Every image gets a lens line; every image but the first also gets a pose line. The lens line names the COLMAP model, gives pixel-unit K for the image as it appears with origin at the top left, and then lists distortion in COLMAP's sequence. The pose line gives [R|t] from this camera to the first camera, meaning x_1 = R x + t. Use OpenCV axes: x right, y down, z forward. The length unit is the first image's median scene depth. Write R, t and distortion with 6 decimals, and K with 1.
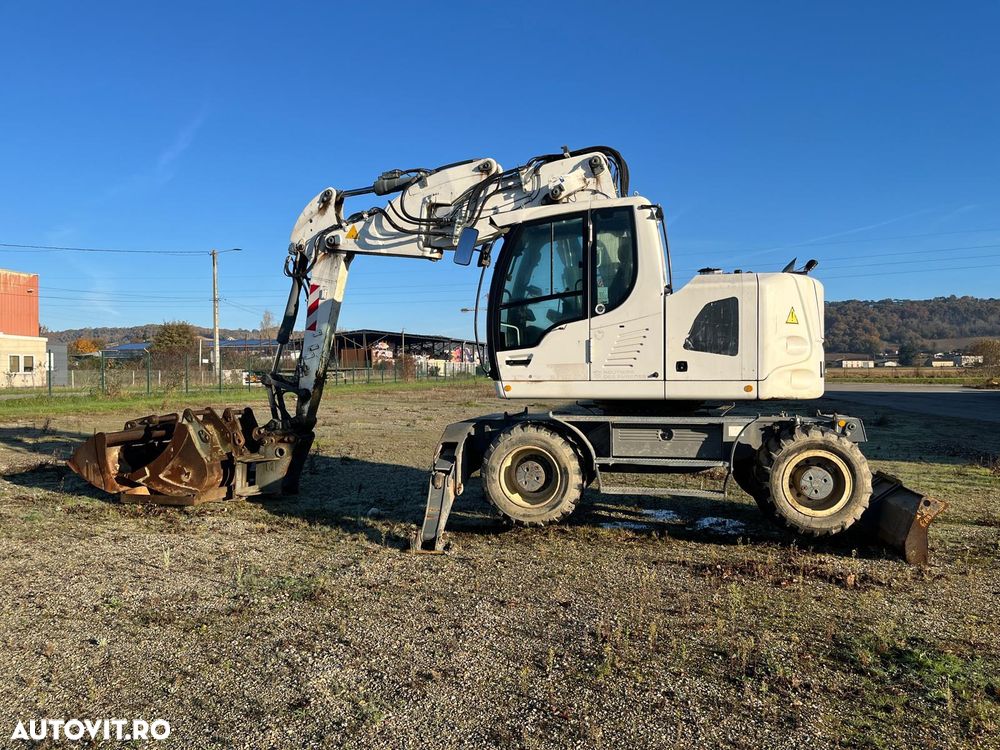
lens RADIAL K [[759.2, 0, 504.4], [0, 759.2, 375.3], [0, 0, 1]] dist [0.023460, -0.014503]
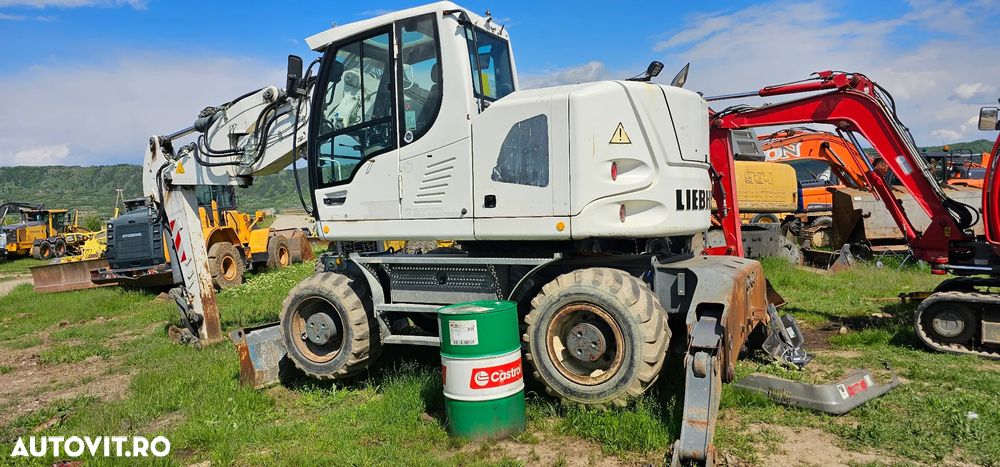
lens RADIAL K [[679.7, 0, 493.5], [0, 679.7, 226.3], [0, 0, 1]] dist [0.040053, -0.024421]
pose [[0.971491, -0.016451, -0.236504, 0.348036], [0.023336, 0.999381, 0.026342, -0.003034], [0.235925, -0.031110, 0.971273, 0.230294]]
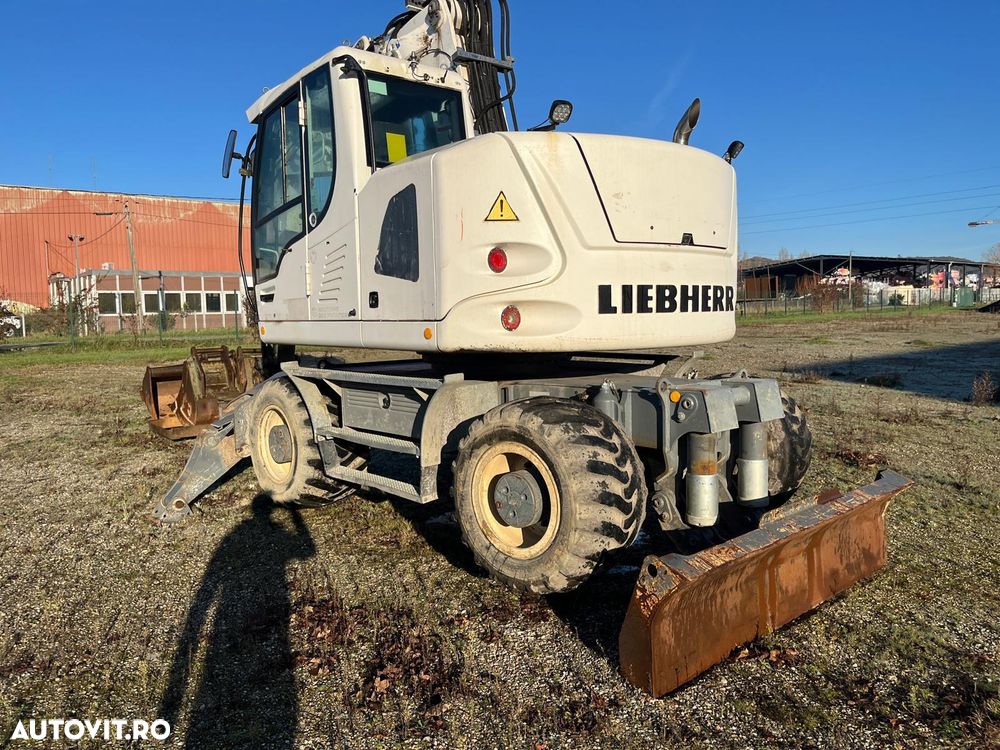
lens RADIAL K [[759.2, 0, 519.2], [0, 759.2, 366.4], [0, 0, 1]] dist [0.023460, -0.014503]
pose [[0.827605, 0.030334, -0.560490, 0.596591], [0.013901, 0.997125, 0.074492, -0.000973], [0.561138, -0.069441, 0.824804, 0.440936]]
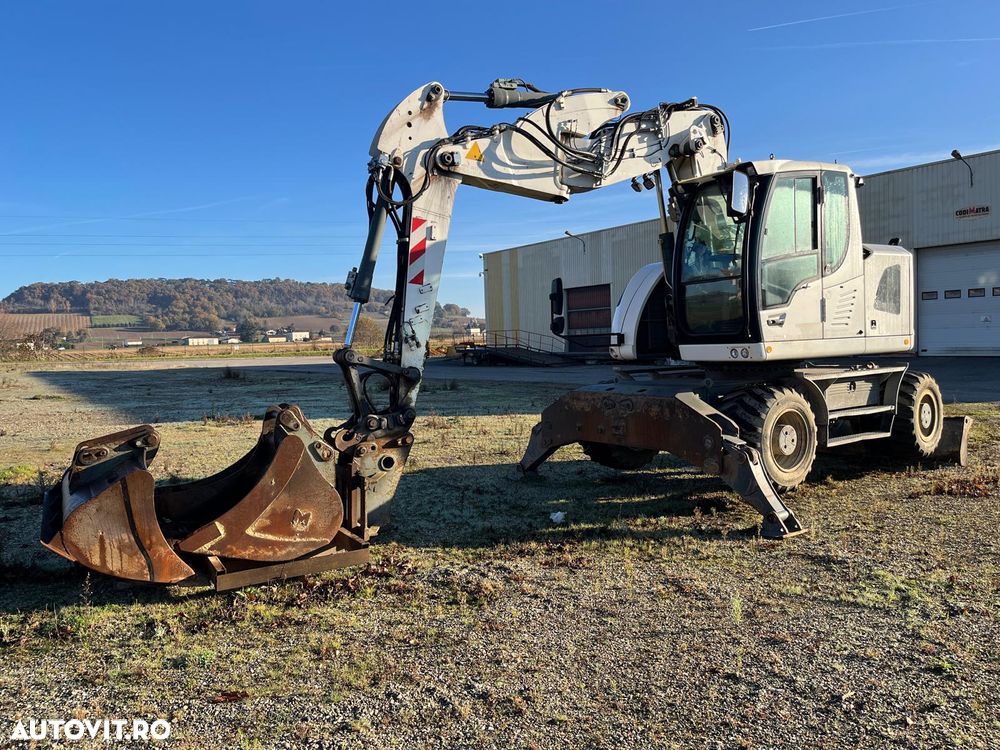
lens RADIAL K [[759.2, 0, 502.1], [0, 759.2, 376.1], [0, 0, 1]] dist [0.023460, -0.014503]
pose [[0.683516, -0.054973, 0.727863, -0.813406], [0.033405, 0.998471, 0.044042, -0.002443], [-0.729171, -0.005789, 0.684307, 0.529520]]
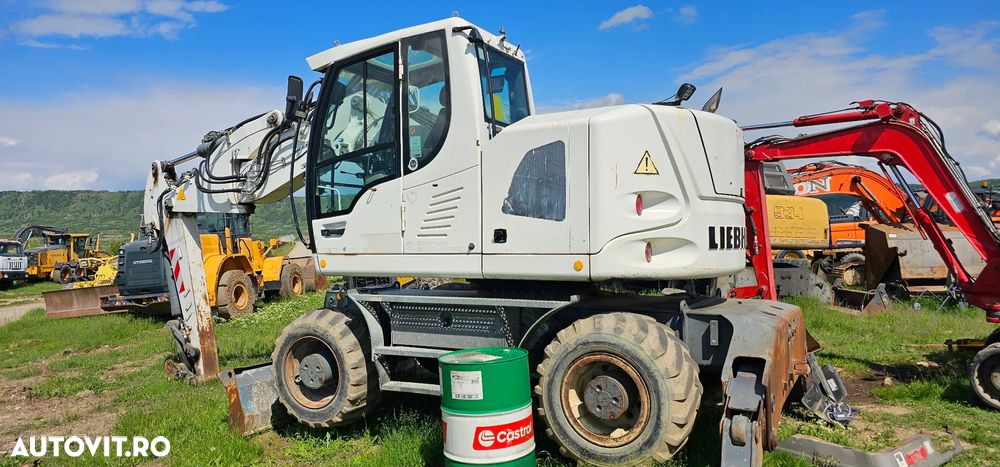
lens RADIAL K [[679.7, 0, 492.2], [0, 679.7, 232.2], [0, 0, 1]] dist [0.040053, -0.024421]
pose [[0.964256, -0.010095, -0.264782, 0.340346], [0.007941, 0.999926, -0.009205, -0.007782], [0.264855, 0.006774, 0.964264, 0.292186]]
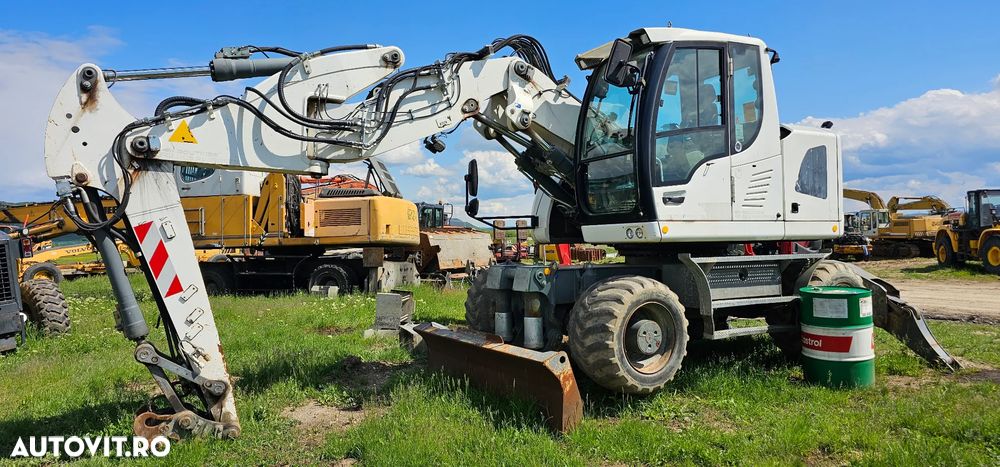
lens RADIAL K [[679.7, 0, 503.7], [0, 679.7, 222.5], [0, 0, 1]] dist [0.040053, -0.024421]
pose [[0.722661, 0.013595, 0.691069, -0.592375], [0.014015, 0.999313, -0.034315, 0.029530], [-0.691060, 0.034483, 0.721974, 0.504422]]
